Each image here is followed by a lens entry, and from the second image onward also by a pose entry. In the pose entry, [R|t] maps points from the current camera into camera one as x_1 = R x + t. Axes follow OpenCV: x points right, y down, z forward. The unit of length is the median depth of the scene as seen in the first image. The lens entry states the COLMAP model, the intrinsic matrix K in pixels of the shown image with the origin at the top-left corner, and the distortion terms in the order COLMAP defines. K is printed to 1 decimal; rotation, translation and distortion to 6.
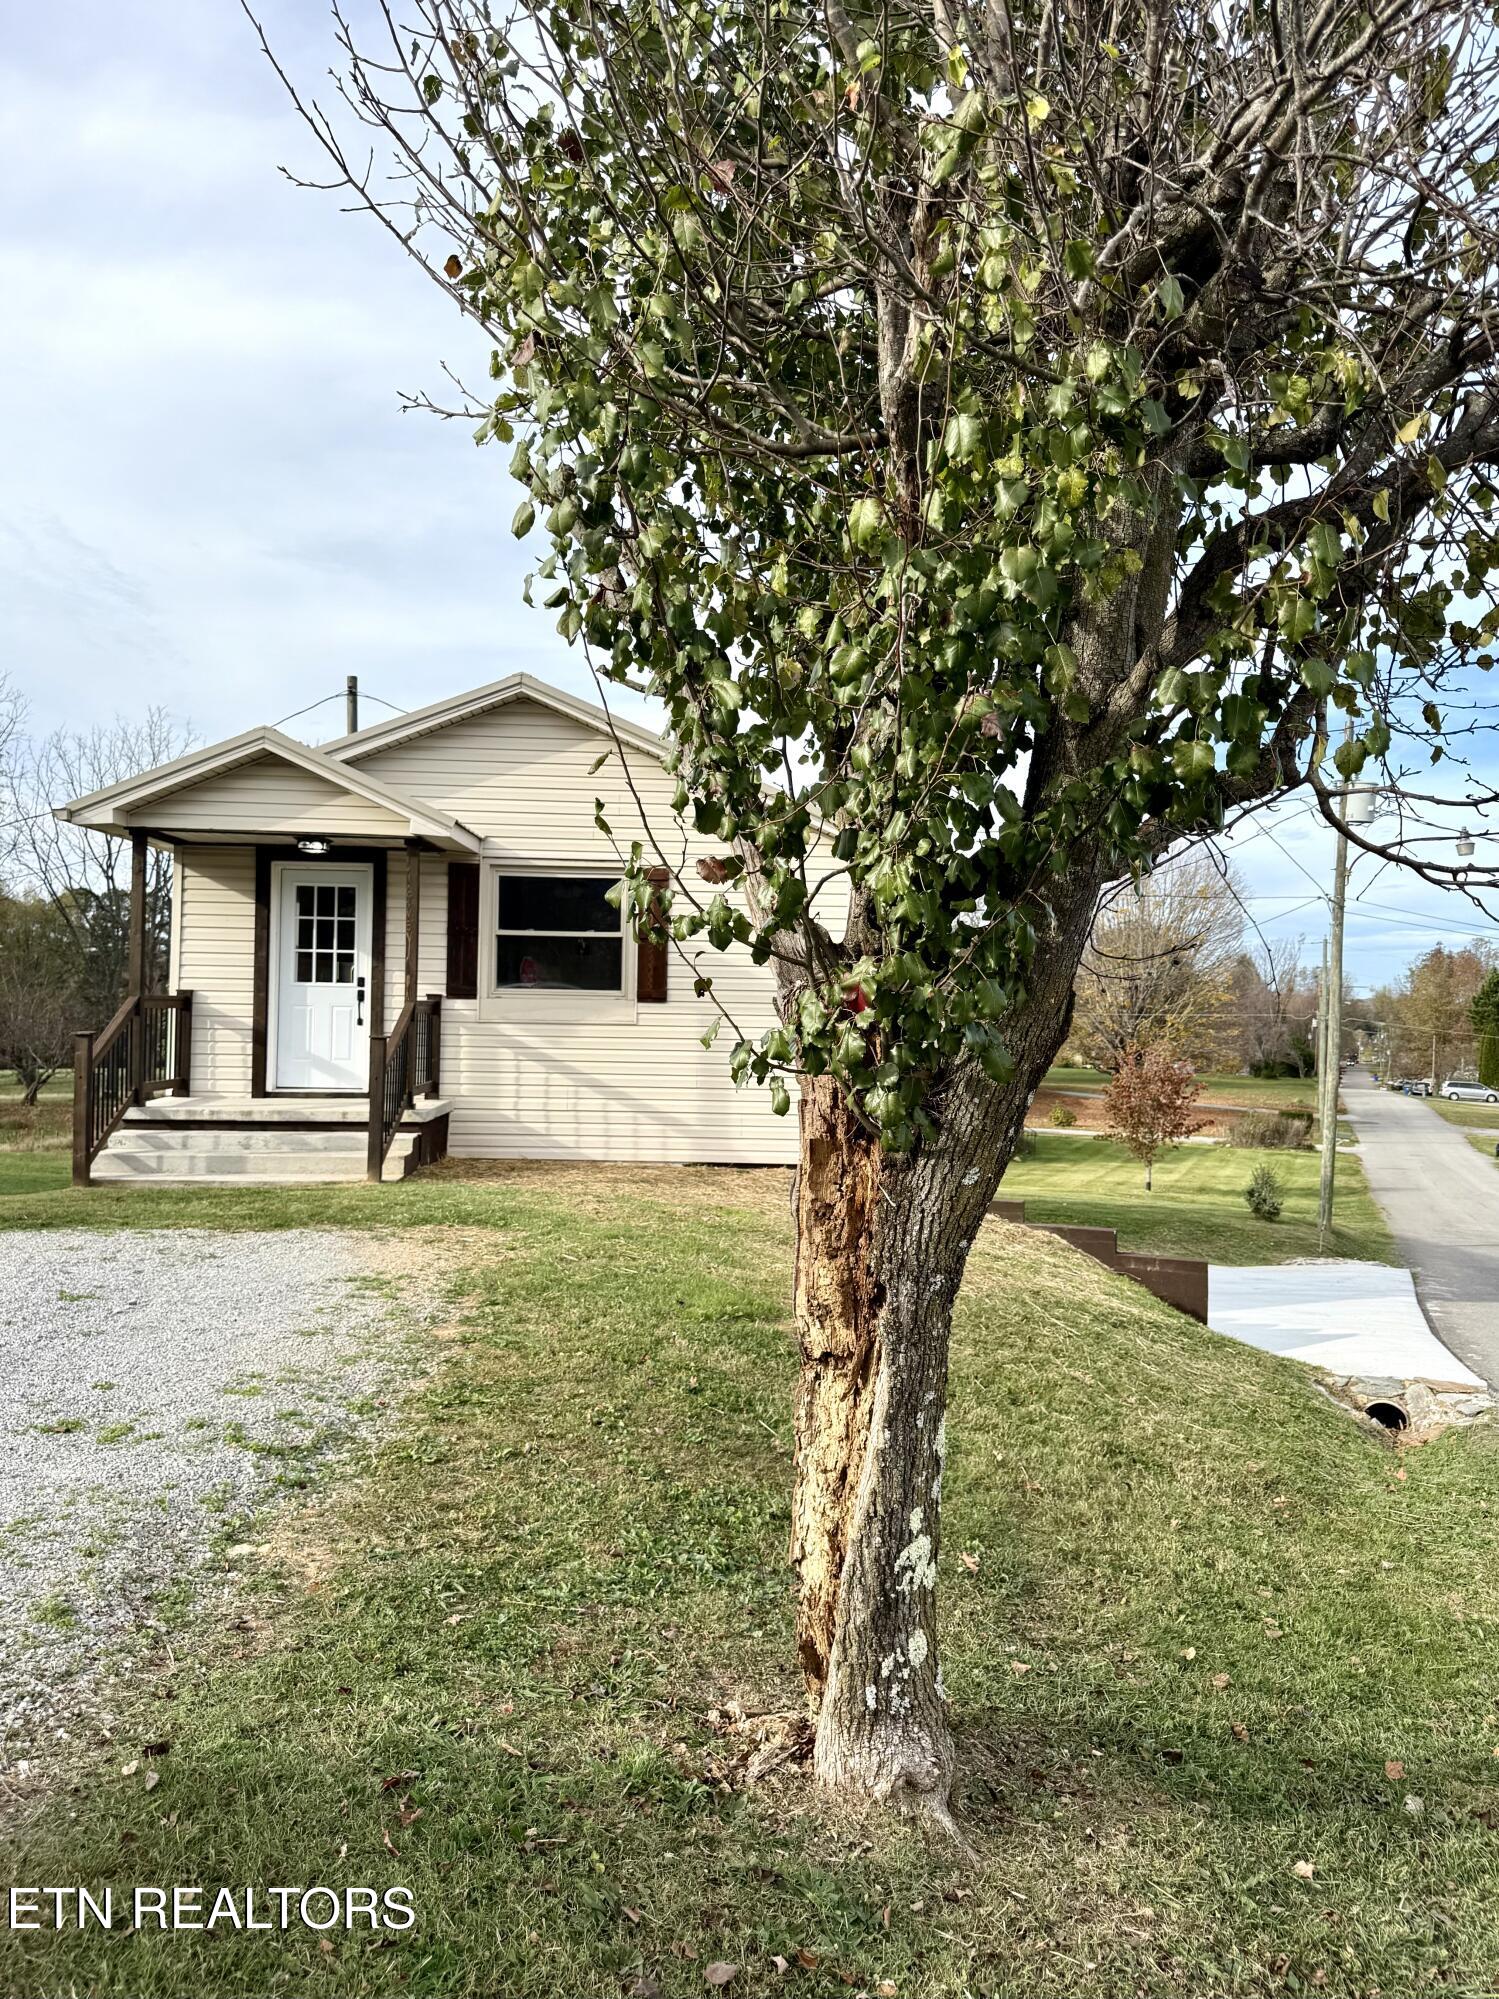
lens RADIAL K [[1491.5, 0, 749.5], [0, 1491.5, 999.5], [0, 0, 1]] dist [0.200423, -0.442186]
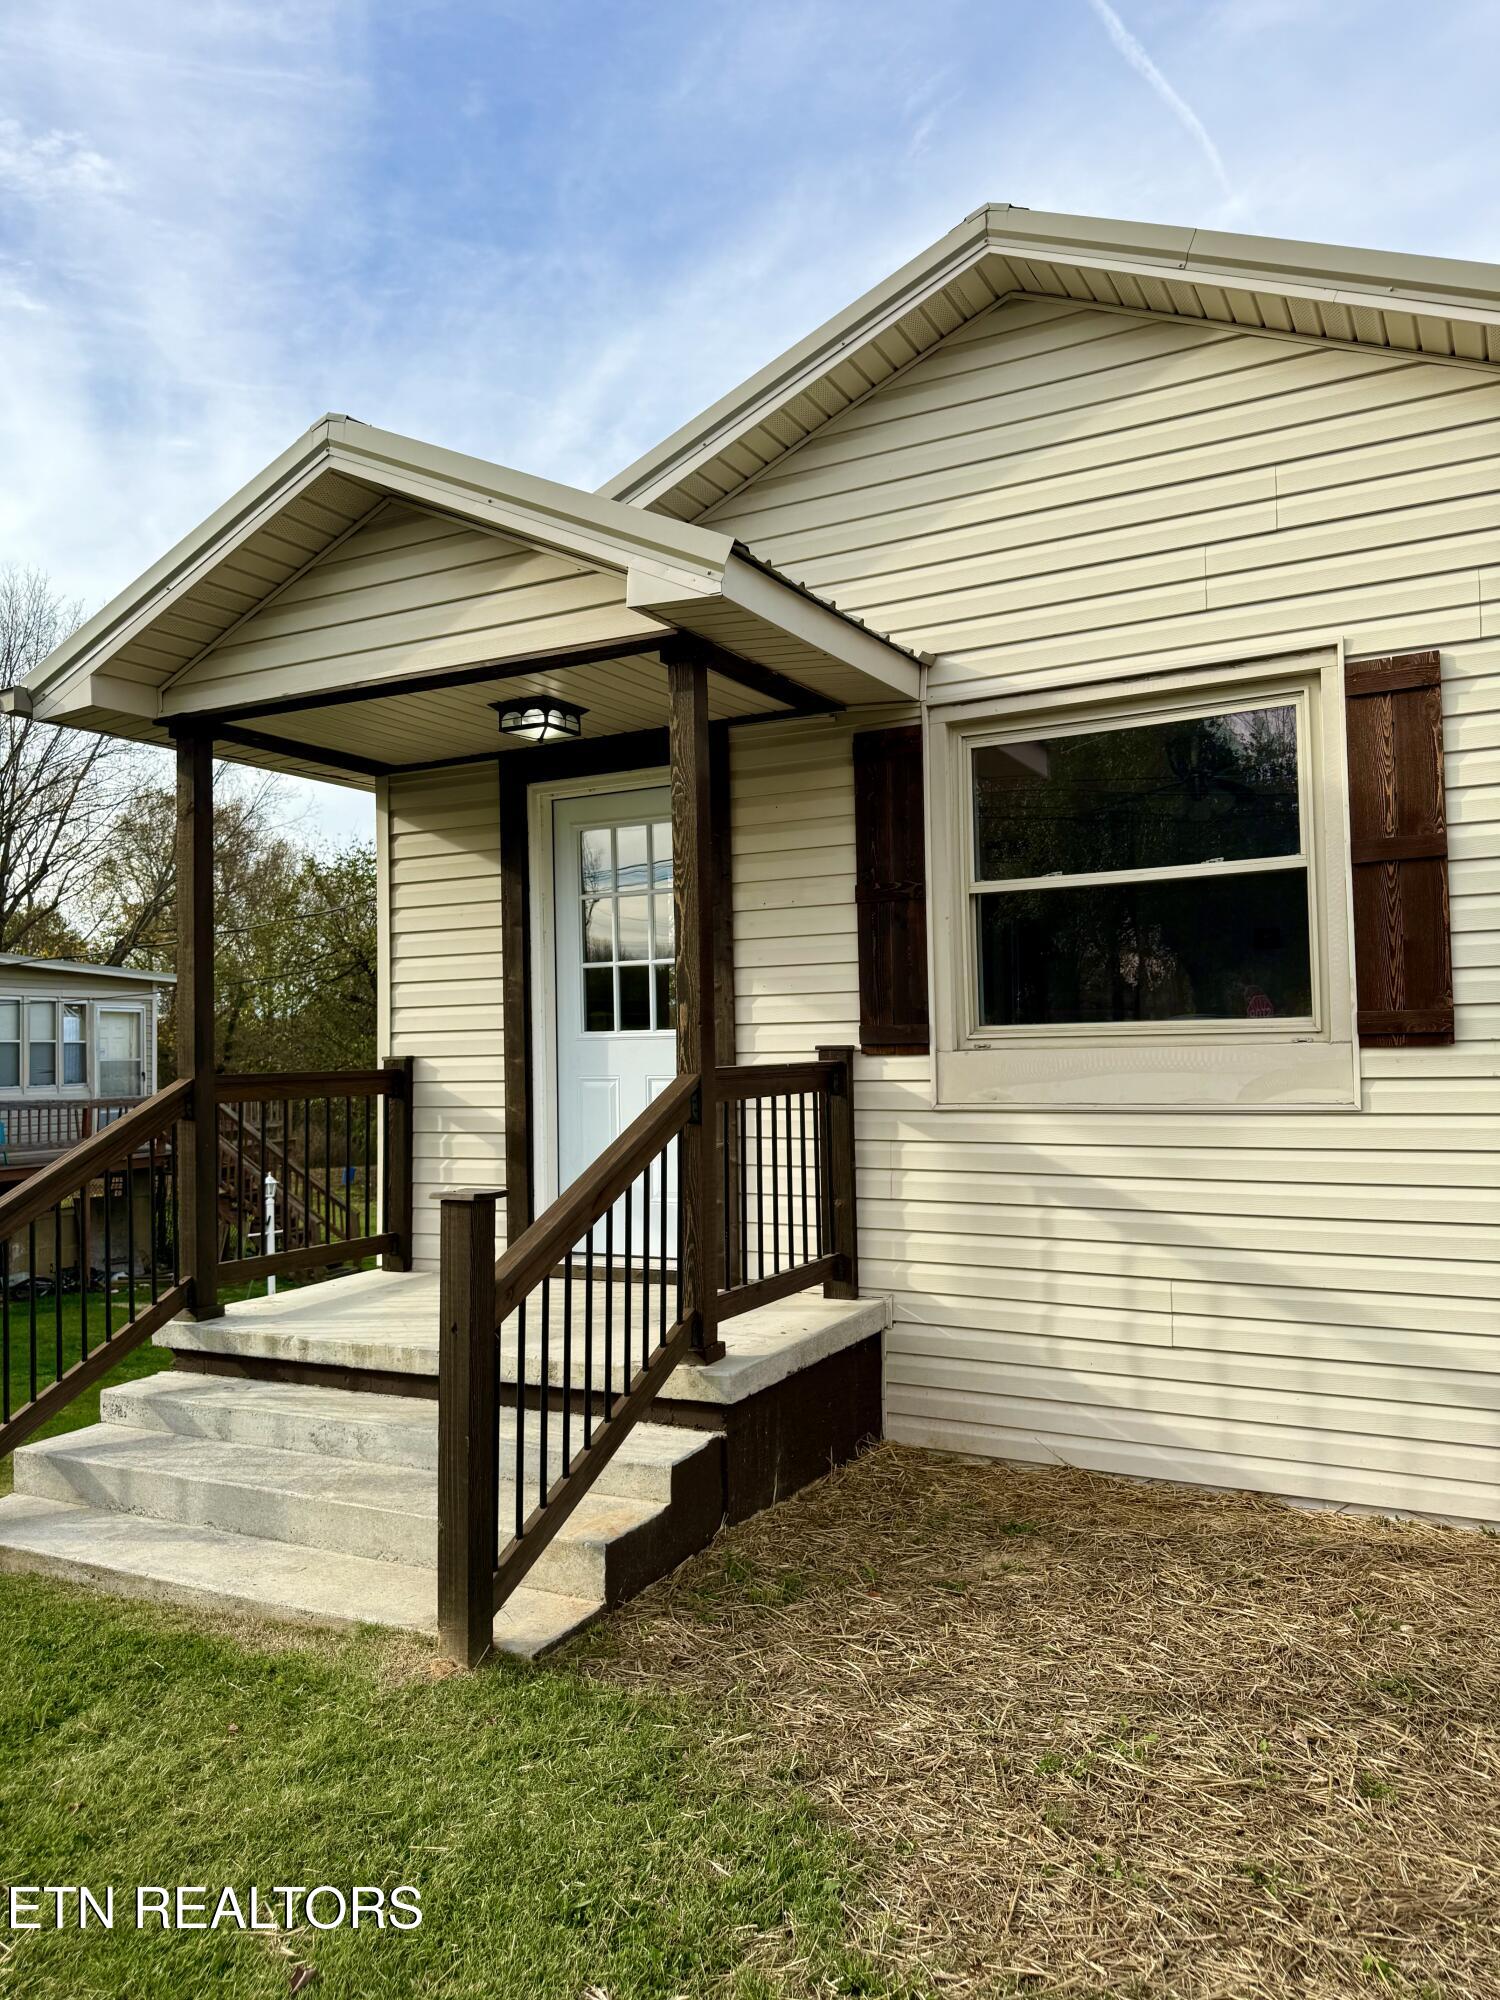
lens RADIAL K [[1406.6, 0, 759.2], [0, 1406.6, 994.7], [0, 0, 1]] dist [0.142867, -0.256356]
pose [[0.870829, -0.056728, -0.488302, -0.033712], [0.040771, 0.998232, -0.043258, -0.001780], [0.489892, 0.017762, 0.871602, 0.640875]]
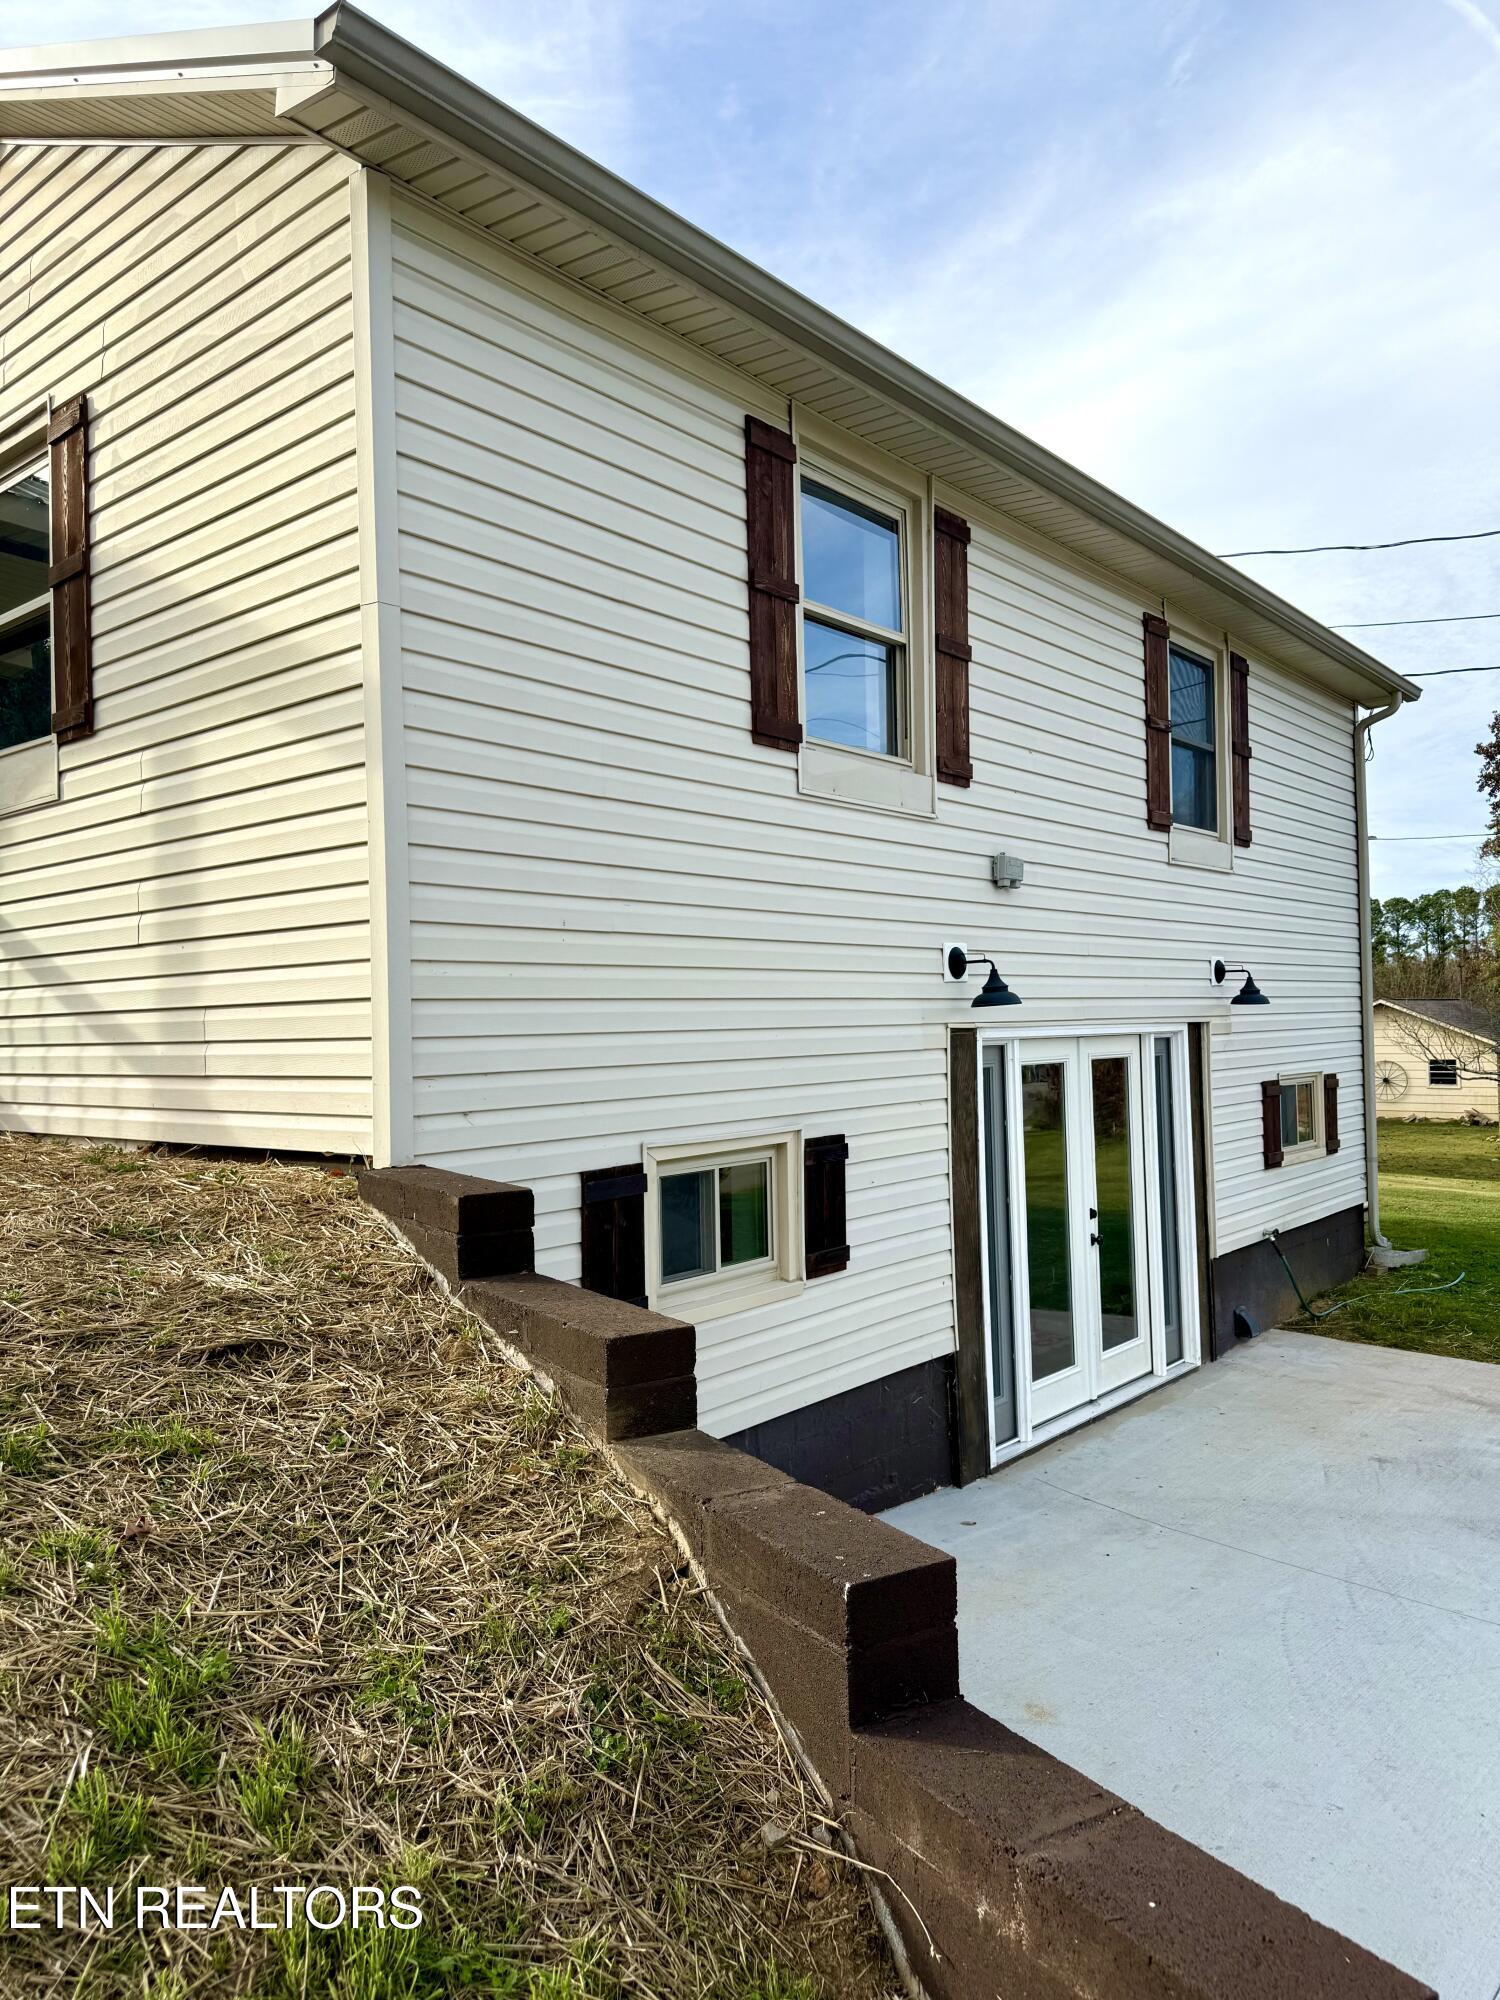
lens RADIAL K [[1406.6, 0, 759.2], [0, 1406.6, 994.7], [0, 0, 1]] dist [0.142867, -0.256356]
pose [[0.755362, -0.056572, -0.652862, 0.319449], [0.038098, 0.998373, -0.042432, 0.093806], [0.654200, 0.007179, 0.756288, 0.829731]]
